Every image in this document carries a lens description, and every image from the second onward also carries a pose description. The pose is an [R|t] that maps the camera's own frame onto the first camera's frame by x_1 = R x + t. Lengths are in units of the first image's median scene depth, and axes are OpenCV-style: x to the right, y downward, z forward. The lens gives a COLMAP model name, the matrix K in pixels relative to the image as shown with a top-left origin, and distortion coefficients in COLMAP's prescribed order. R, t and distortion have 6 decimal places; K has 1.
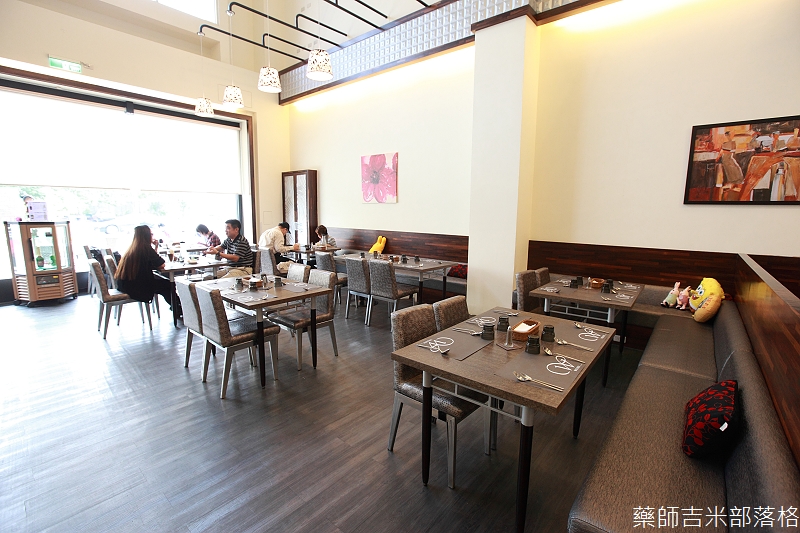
lens RADIAL K [[365.8, 0, 395.0], [0, 365.8, 266.2], [0, 0, 1]] dist [-0.023419, 0.001720]
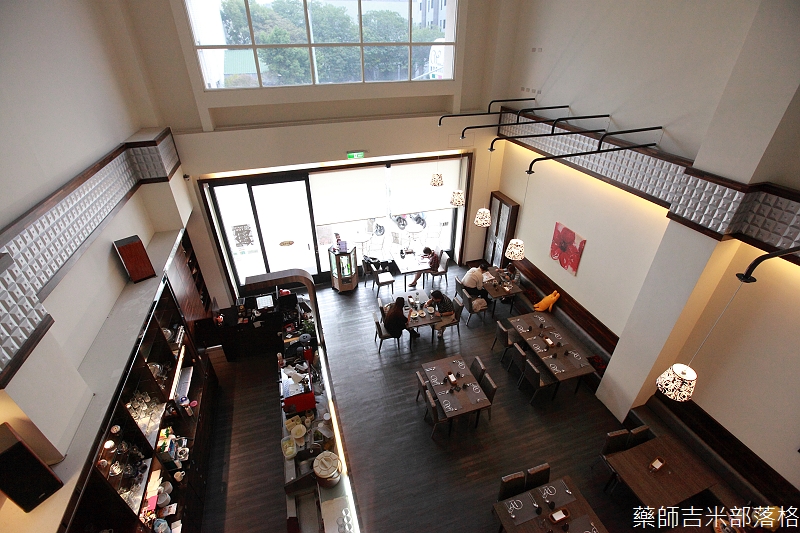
lens RADIAL K [[365.8, 0, 397.5], [0, 365.8, 265.5], [0, 0, 1]] dist [-0.023419, 0.001720]
pose [[0.852924, 0.261066, -0.452068, 0.049792], [-0.061570, 0.910236, 0.409488, -0.854218], [0.518392, -0.321428, 0.792436, -0.304773]]
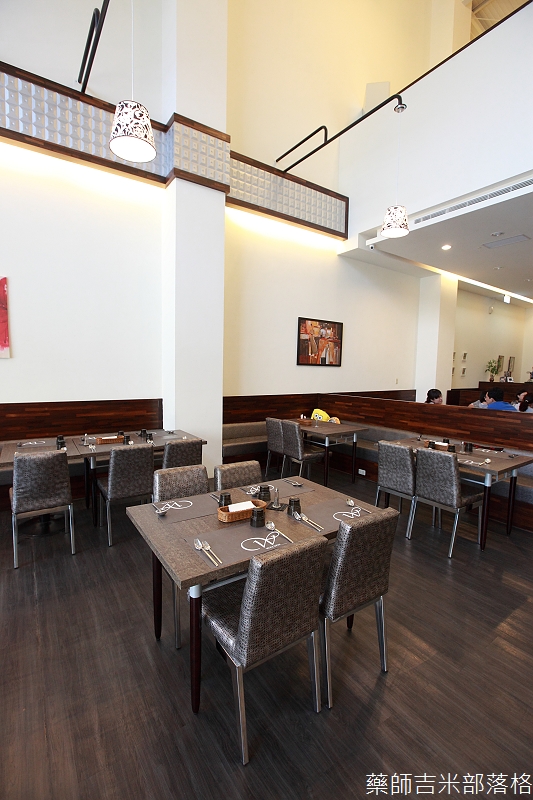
lens RADIAL K [[365.8, 0, 267.9], [0, 365.8, 400.5], [0, 0, 1]] dist [-0.023419, 0.001720]
pose [[0.258791, -0.094248, 0.961324, -0.609027], [0.130903, 0.989469, 0.061768, -0.104889], [-0.957022, 0.109855, 0.268404, 0.548508]]
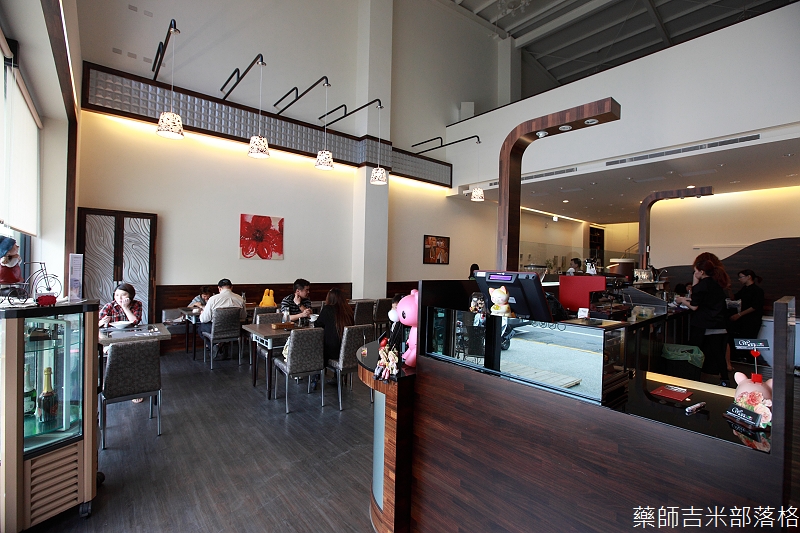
lens RADIAL K [[365.8, 0, 397.5], [0, 365.8, 264.2], [0, 0, 1]] dist [-0.023419, 0.001720]
pose [[0.167540, -0.010603, 0.985808, -1.426000], [0.129738, 0.991483, -0.011385, -0.125968], [-0.977291, 0.129804, 0.167488, 0.572850]]
